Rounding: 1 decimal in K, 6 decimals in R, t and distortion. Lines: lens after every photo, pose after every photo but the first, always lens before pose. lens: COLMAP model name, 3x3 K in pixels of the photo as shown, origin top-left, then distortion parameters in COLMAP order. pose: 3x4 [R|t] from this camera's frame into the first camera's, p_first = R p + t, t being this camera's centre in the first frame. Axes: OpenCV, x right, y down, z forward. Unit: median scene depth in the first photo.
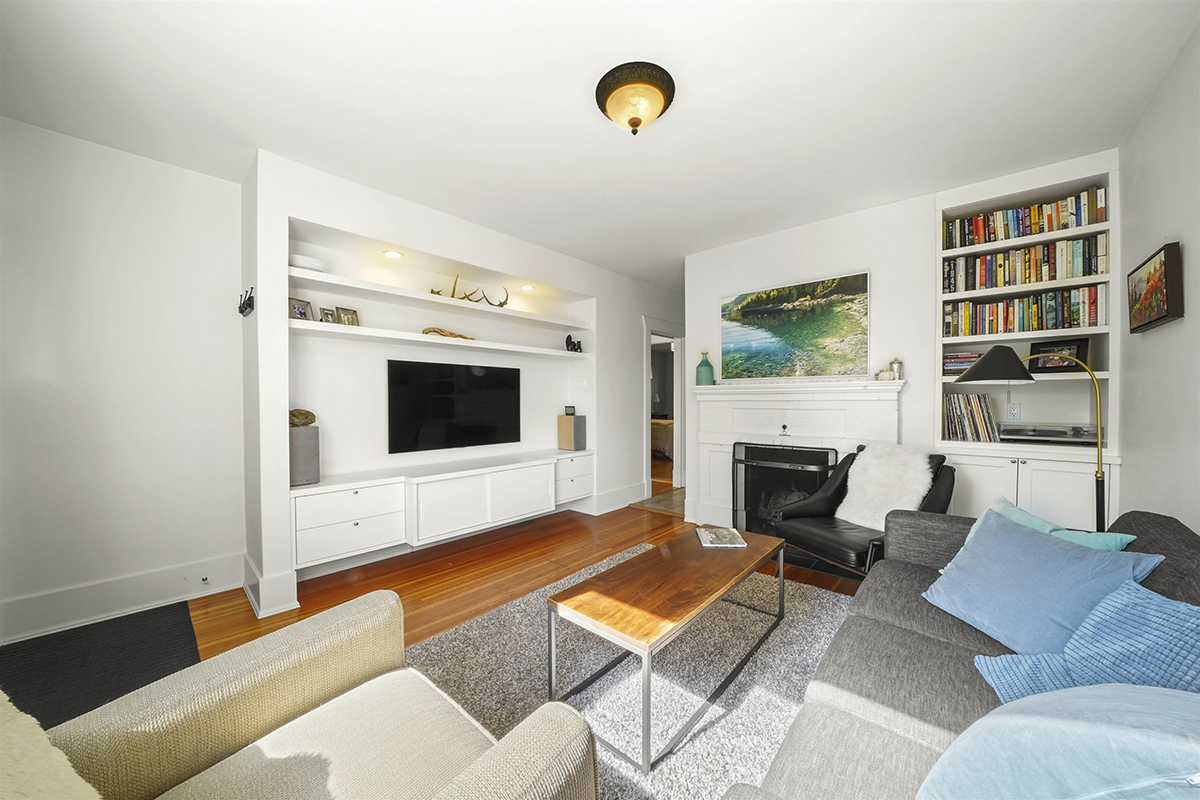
lens RADIAL K [[422.7, 0, 598.0], [0, 422.7, 406.7], [0, 0, 1]] dist [-0.019215, -0.000065]
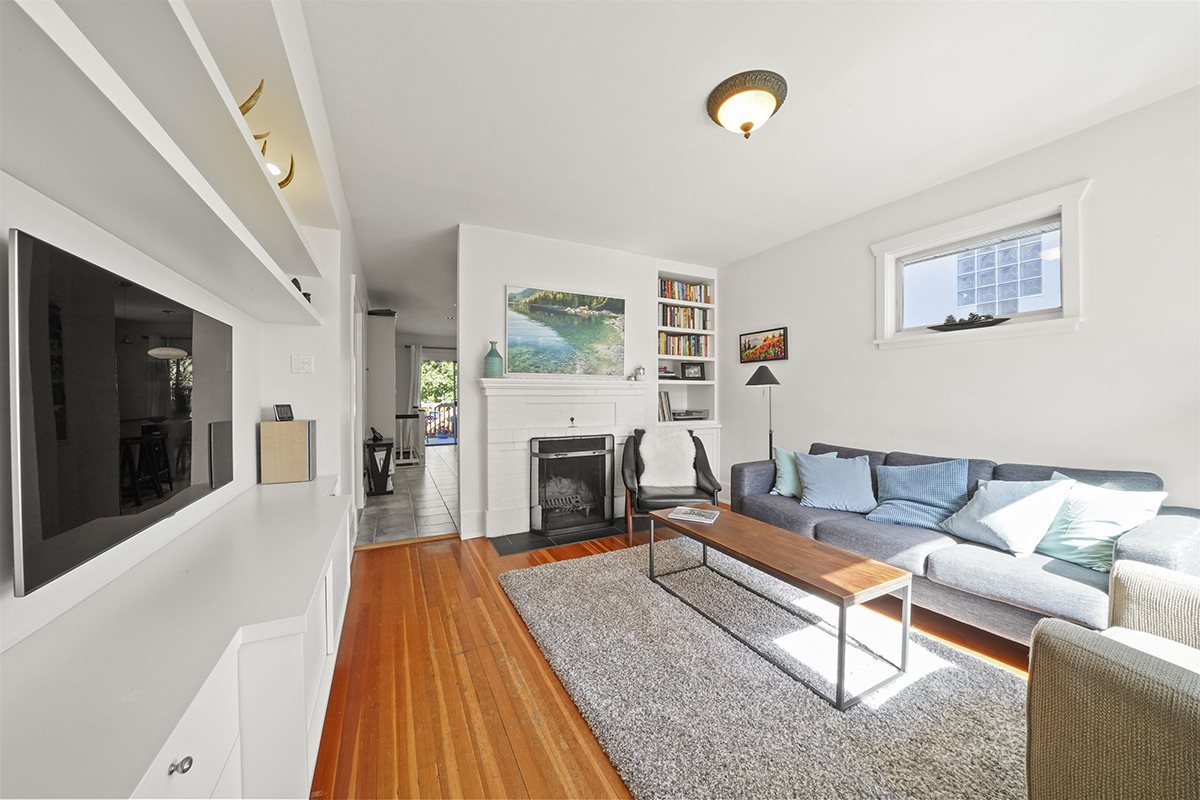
lens RADIAL K [[415.0, 0, 600.0], [0, 415.0, 400.0], [0, 0, 1]] dist [-0.017319, 0.000081]
pose [[0.368721, -0.007675, 0.929508, -0.605083], [0.012833, 0.999913, 0.003165, -0.006023], [-0.929451, 0.010762, 0.368787, 0.588022]]
